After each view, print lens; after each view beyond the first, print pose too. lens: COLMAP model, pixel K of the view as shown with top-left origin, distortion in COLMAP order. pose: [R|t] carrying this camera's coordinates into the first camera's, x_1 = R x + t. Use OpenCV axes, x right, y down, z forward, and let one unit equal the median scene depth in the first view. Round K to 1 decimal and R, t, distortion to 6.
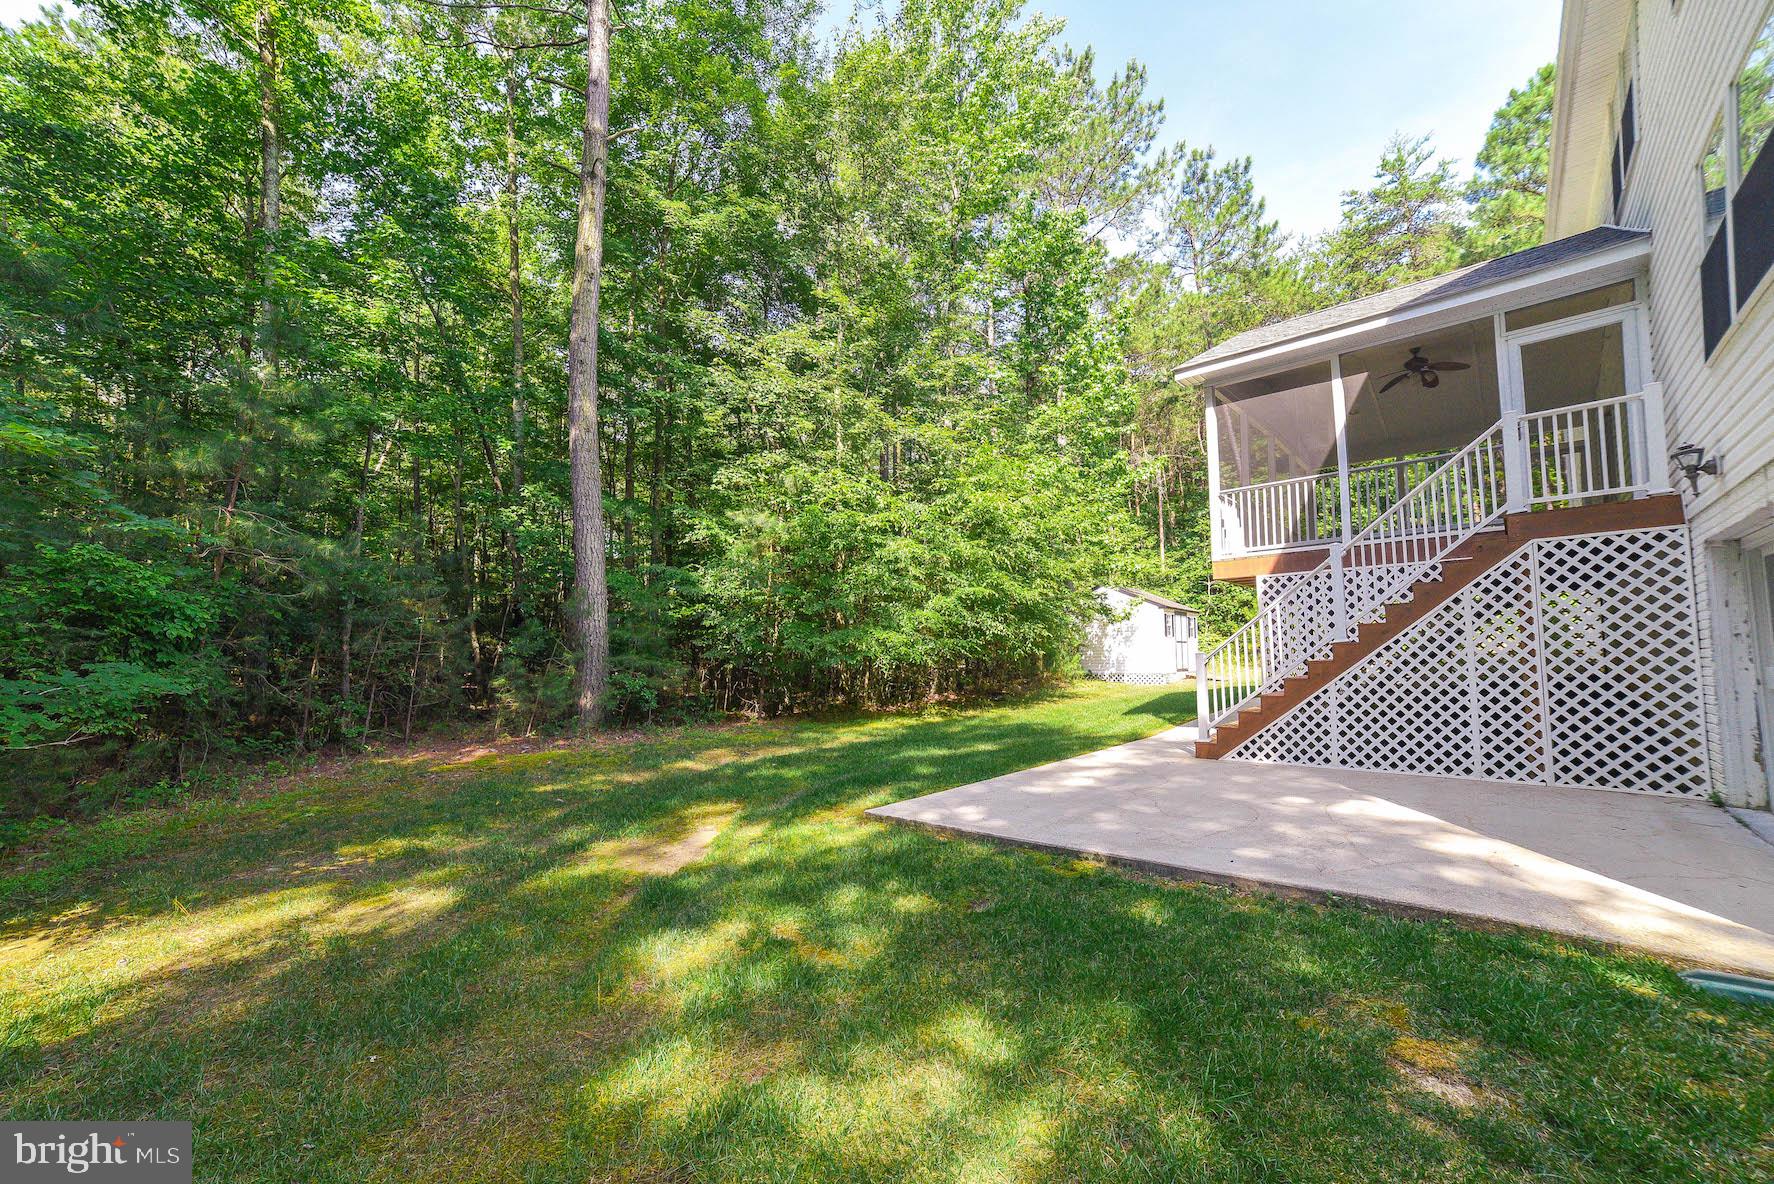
lens RADIAL K [[702.8, 0, 890.0], [0, 702.8, 613.0], [0, 0, 1]] dist [-0.089083, 0.034523]
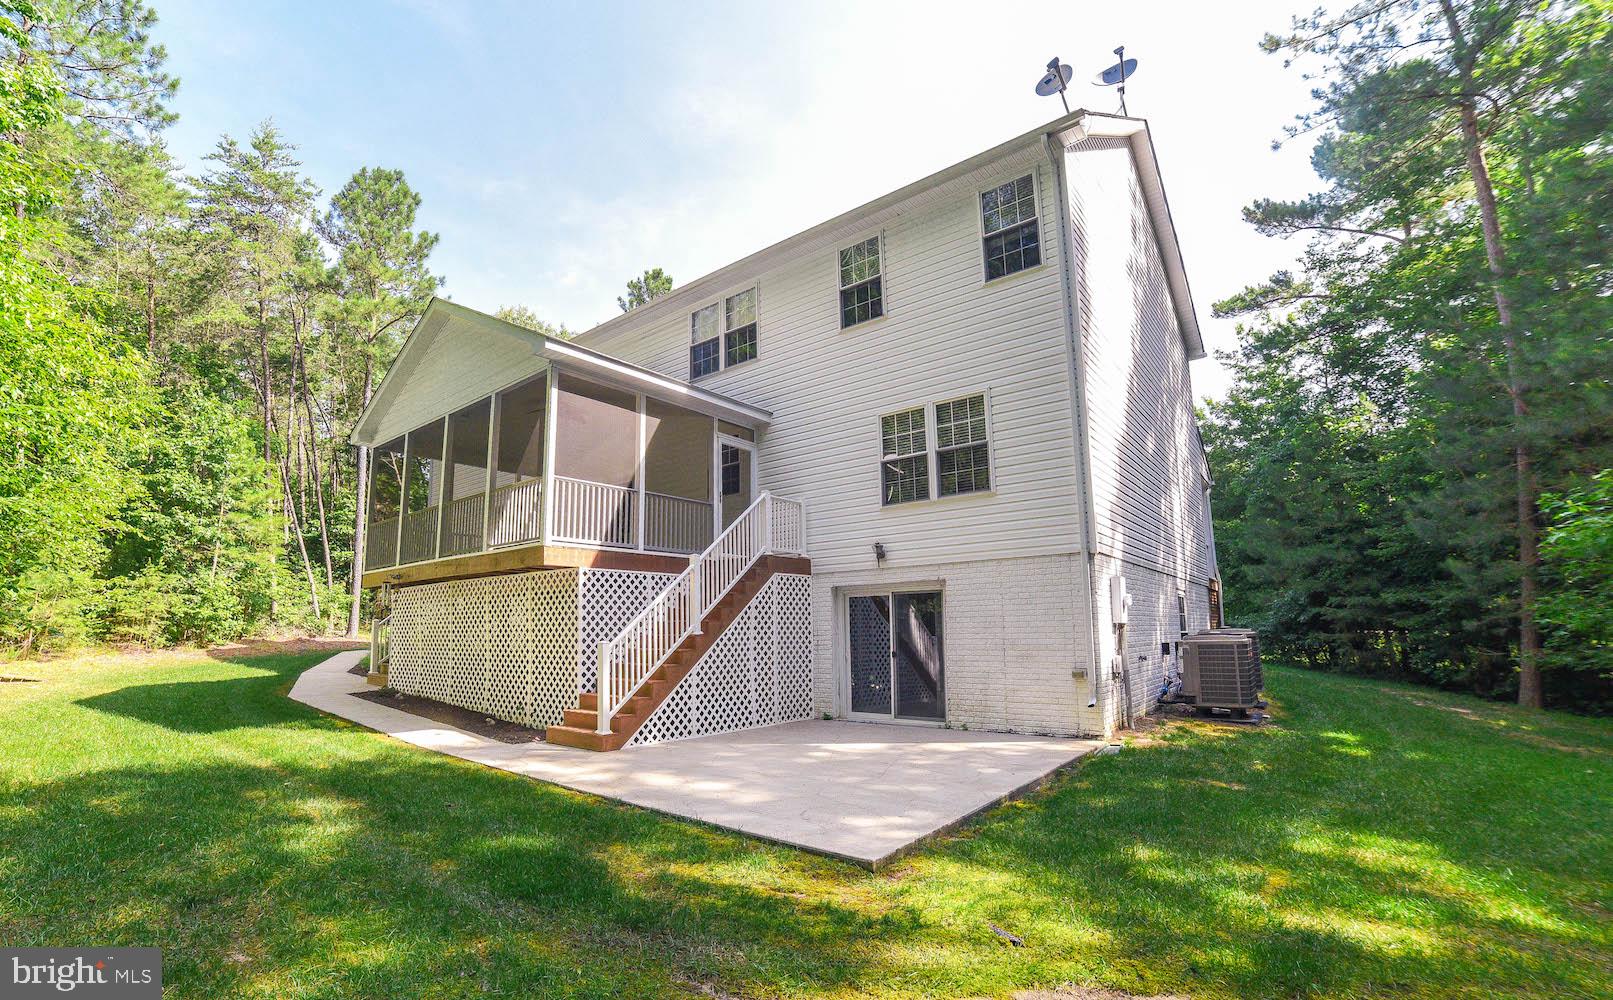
lens RADIAL K [[679.7, 0, 804.5], [0, 679.7, 564.2], [0, 0, 1]] dist [-0.001549, 0.000018]
pose [[-0.052490, 0.108797, 0.992677, -0.592514], [-0.060540, 0.991872, -0.111910, 0.041855], [-0.996785, -0.065971, -0.045477, 0.851824]]
